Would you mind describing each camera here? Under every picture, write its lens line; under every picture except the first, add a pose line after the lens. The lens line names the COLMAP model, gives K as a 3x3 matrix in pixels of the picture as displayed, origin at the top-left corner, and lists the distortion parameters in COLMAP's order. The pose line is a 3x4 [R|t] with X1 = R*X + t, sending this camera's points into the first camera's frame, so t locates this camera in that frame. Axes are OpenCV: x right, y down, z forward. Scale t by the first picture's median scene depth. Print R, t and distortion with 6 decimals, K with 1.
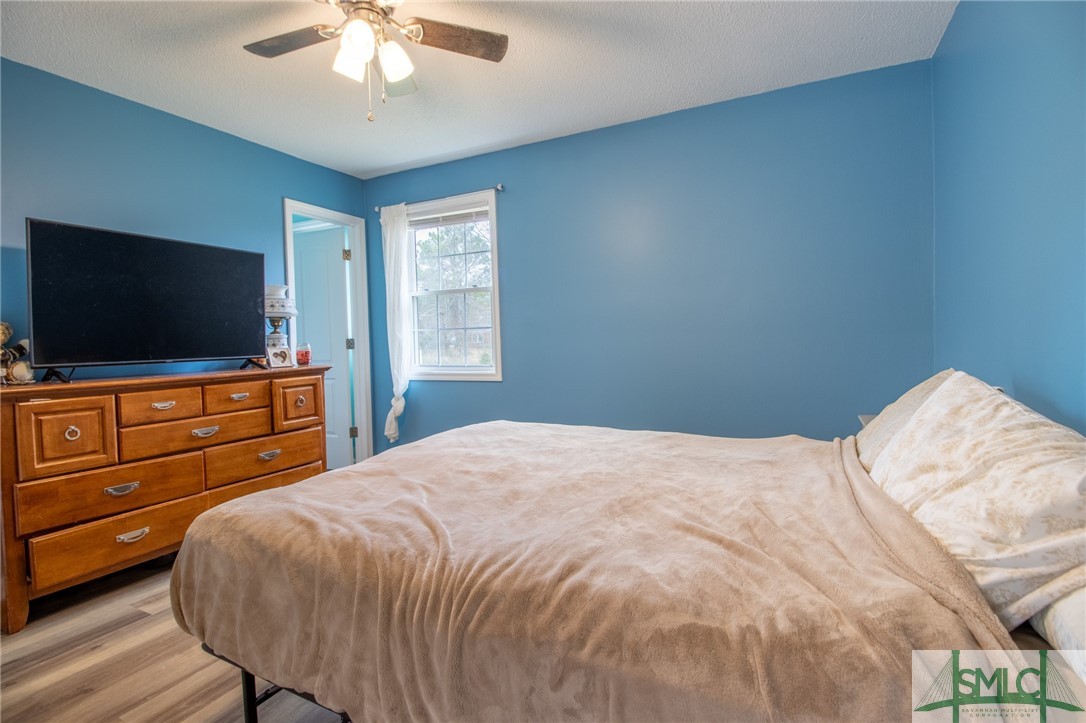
lens RADIAL K [[516.4, 0, 544.1], [0, 516.4, 359.6], [0, 0, 1]] dist [-0.002082, -0.000613]
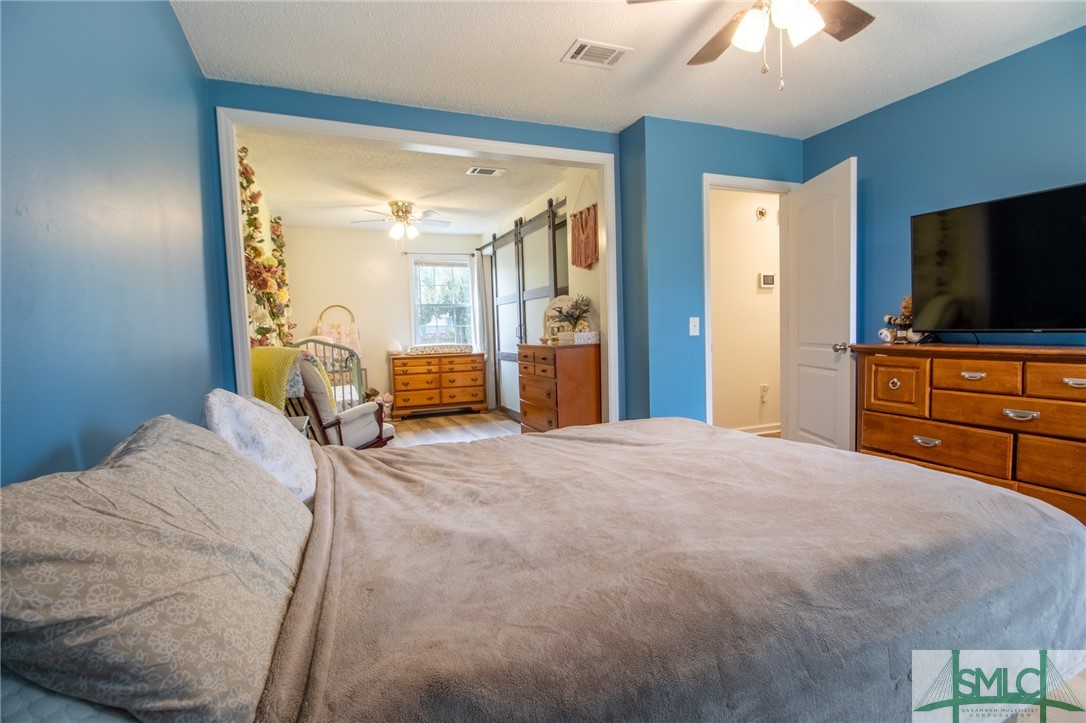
lens RADIAL K [[516.4, 0, 540.4], [0, 516.4, 354.7], [0, 0, 1]] dist [-0.002082, -0.000613]
pose [[-0.669984, 0.080174, -0.738033, 0.556823], [0.015676, 0.995457, 0.093908, -0.058323], [0.742210, 0.051347, -0.668198, 1.056831]]
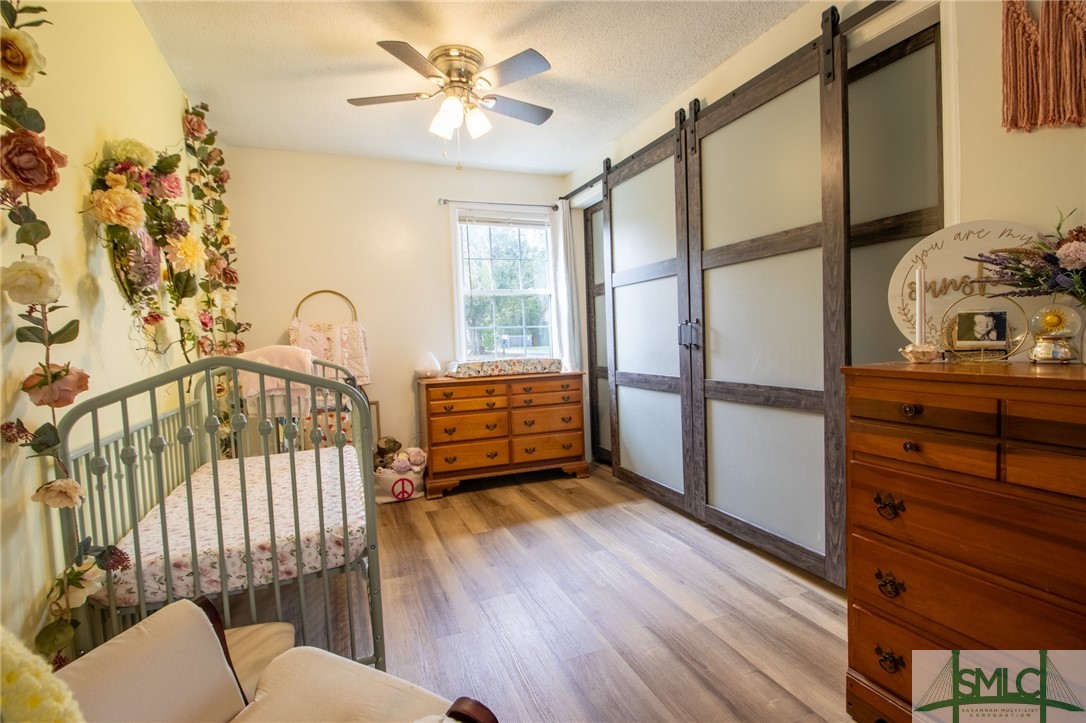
lens RADIAL K [[516.4, 0, 541.4], [0, 516.4, 356.8], [0, 0, 1]] dist [-0.002082, -0.000613]
pose [[-0.674315, 0.077802, -0.734334, -0.338755], [0.022269, 0.996124, 0.085090, 0.031327], [0.738108, 0.041025, -0.673434, -0.605588]]
